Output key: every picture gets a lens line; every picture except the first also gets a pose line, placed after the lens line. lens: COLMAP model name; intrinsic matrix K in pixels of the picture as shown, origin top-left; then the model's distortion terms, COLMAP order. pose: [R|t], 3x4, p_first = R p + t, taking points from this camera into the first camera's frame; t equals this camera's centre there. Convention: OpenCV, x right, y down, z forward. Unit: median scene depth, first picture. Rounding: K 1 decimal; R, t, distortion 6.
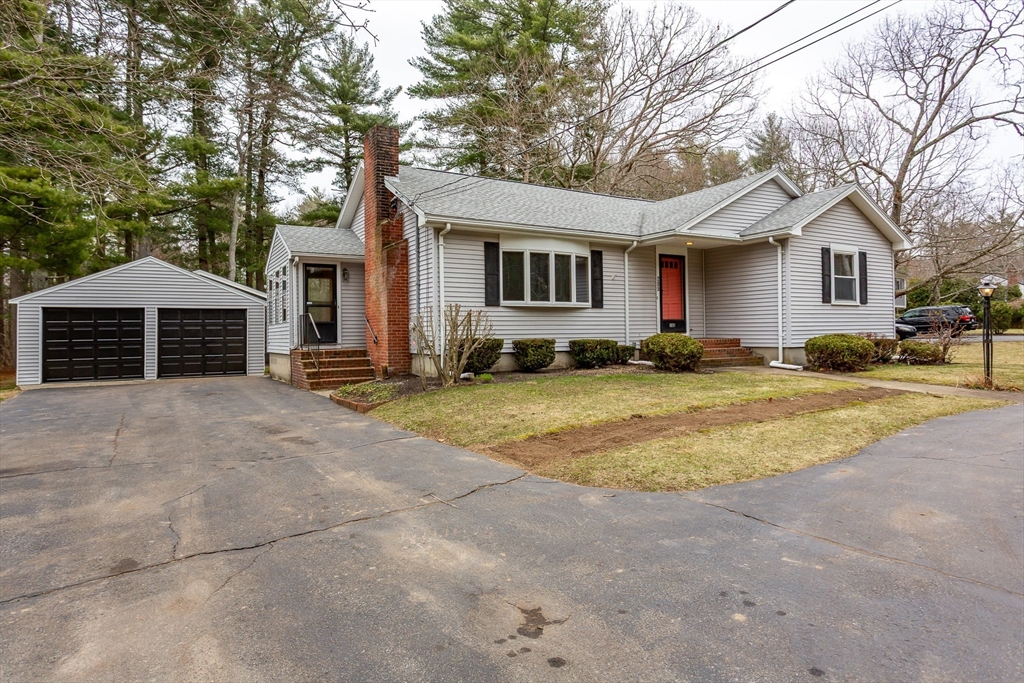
lens RADIAL K [[589.3, 0, 509.6], [0, 589.3, 332.2], [0, 0, 1]] dist [-0.008603, 0.000250]
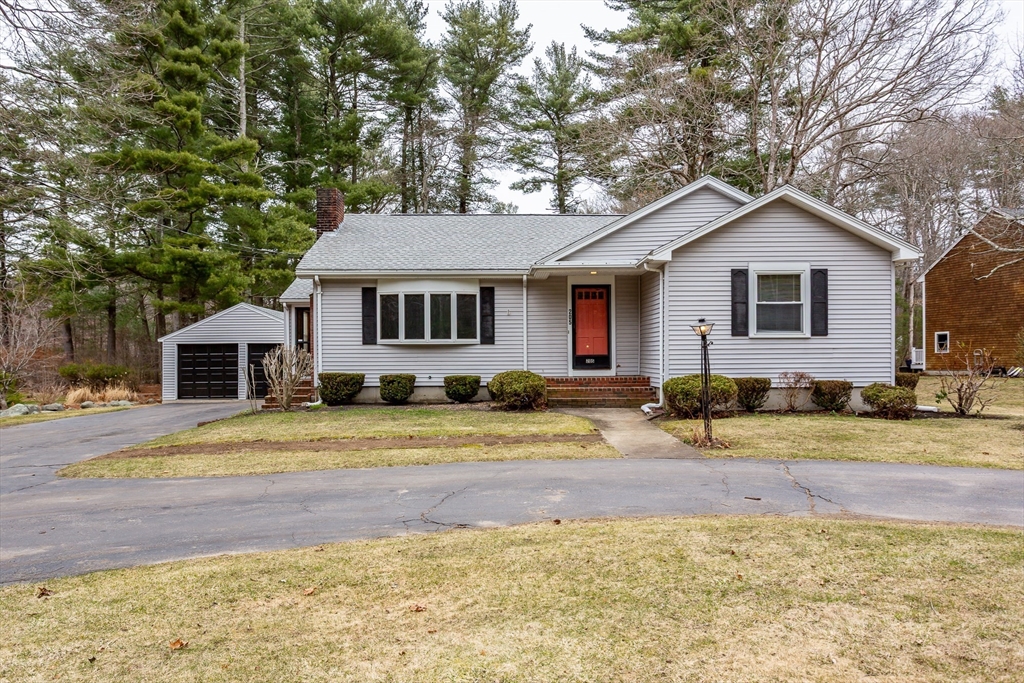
lens RADIAL K [[703.6, 0, 504.0], [0, 703.6, 351.2], [0, 0, 1]] dist [0.006356, 0.003582]
pose [[0.855540, 0.000963, -0.517735, 0.799753], [-0.004305, 0.999977, -0.005255, -0.022633], [0.517718, 0.006724, 0.855525, -0.015579]]
